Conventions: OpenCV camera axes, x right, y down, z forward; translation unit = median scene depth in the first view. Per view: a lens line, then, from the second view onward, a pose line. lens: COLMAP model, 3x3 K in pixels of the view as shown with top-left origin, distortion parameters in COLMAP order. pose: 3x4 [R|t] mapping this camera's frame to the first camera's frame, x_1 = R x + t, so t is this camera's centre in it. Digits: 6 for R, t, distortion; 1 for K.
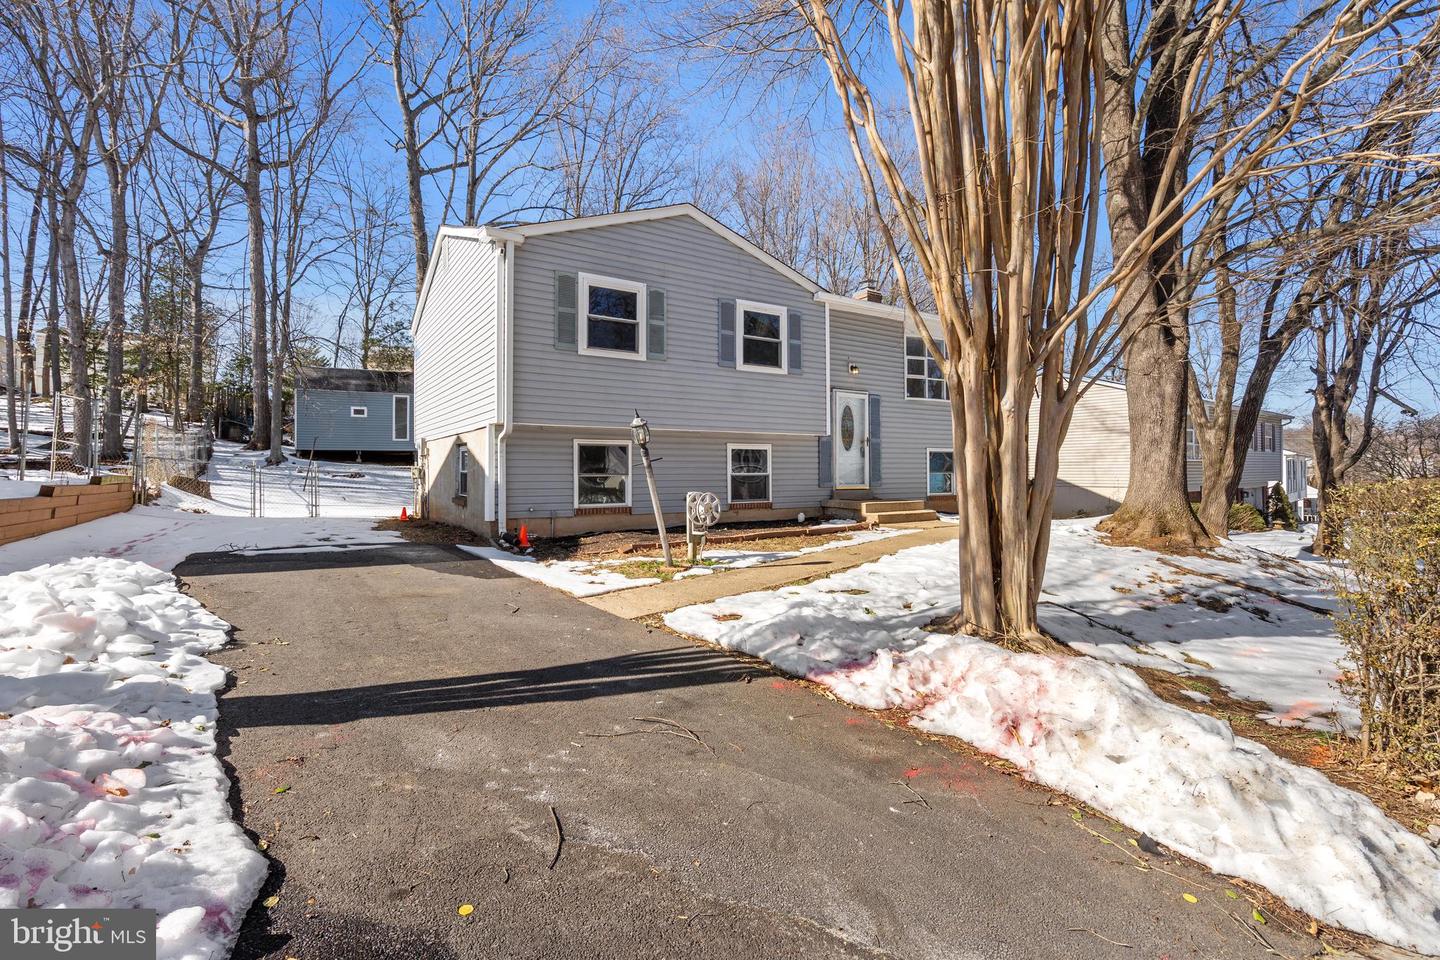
lens RADIAL K [[653.9, 0, 678.2], [0, 653.9, 471.8], [0, 0, 1]] dist [-0.000863, 0.000770]
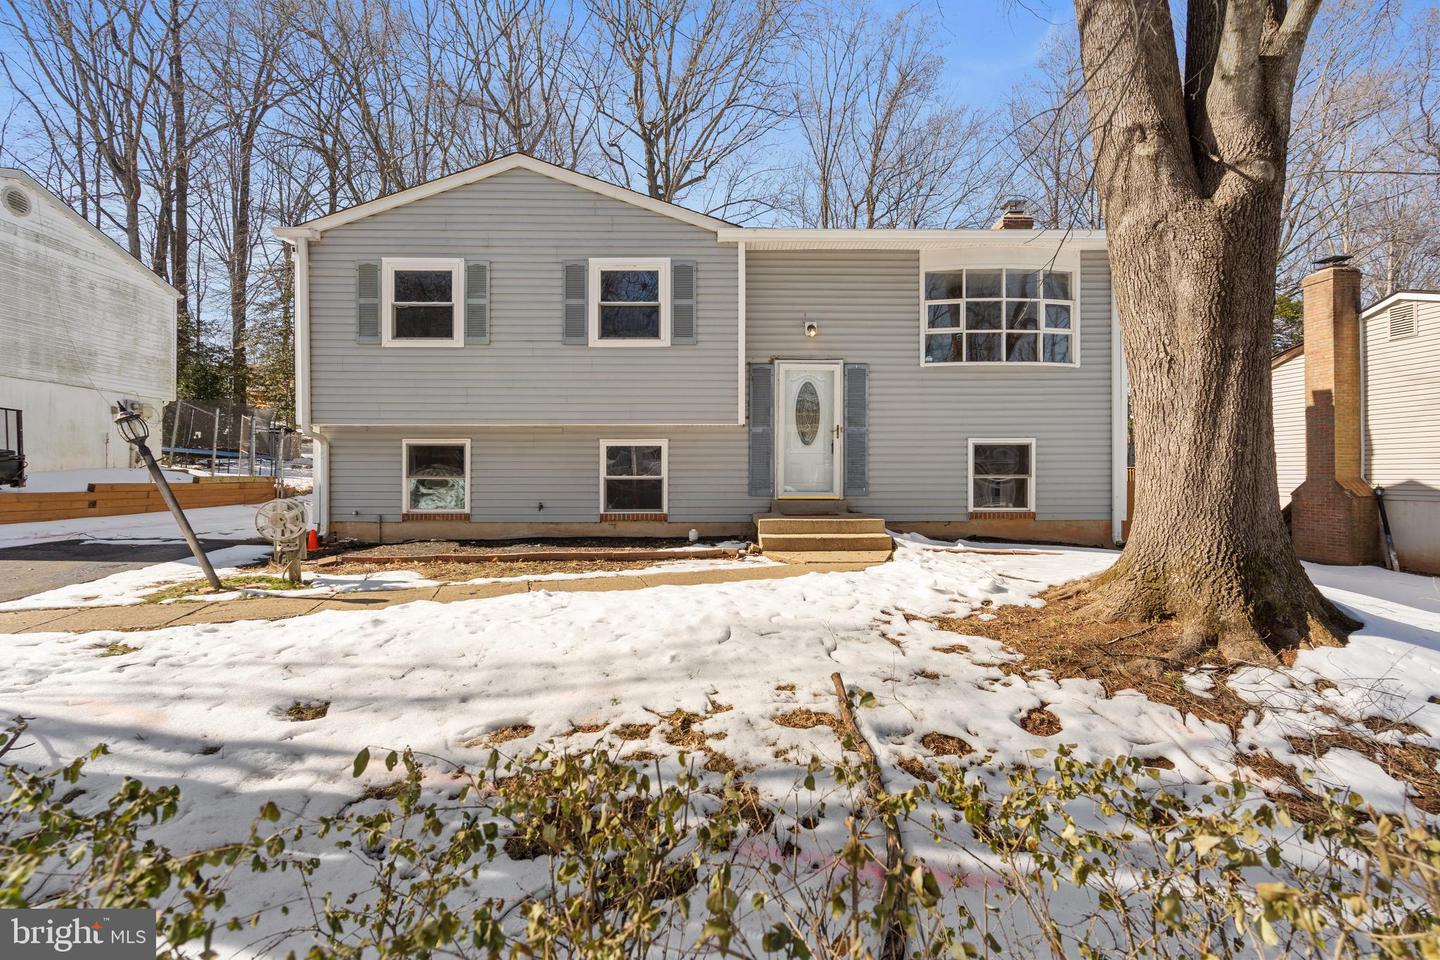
lens RADIAL K [[653.9, 0, 720.1], [0, 653.9, 481.1], [0, 0, 1]] dist [-0.000863, 0.000770]
pose [[0.853331, 0.006437, -0.521329, 0.627861], [-0.000840, 0.999939, 0.010972, -0.000633], [0.521368, -0.008925, 0.853285, 0.388895]]
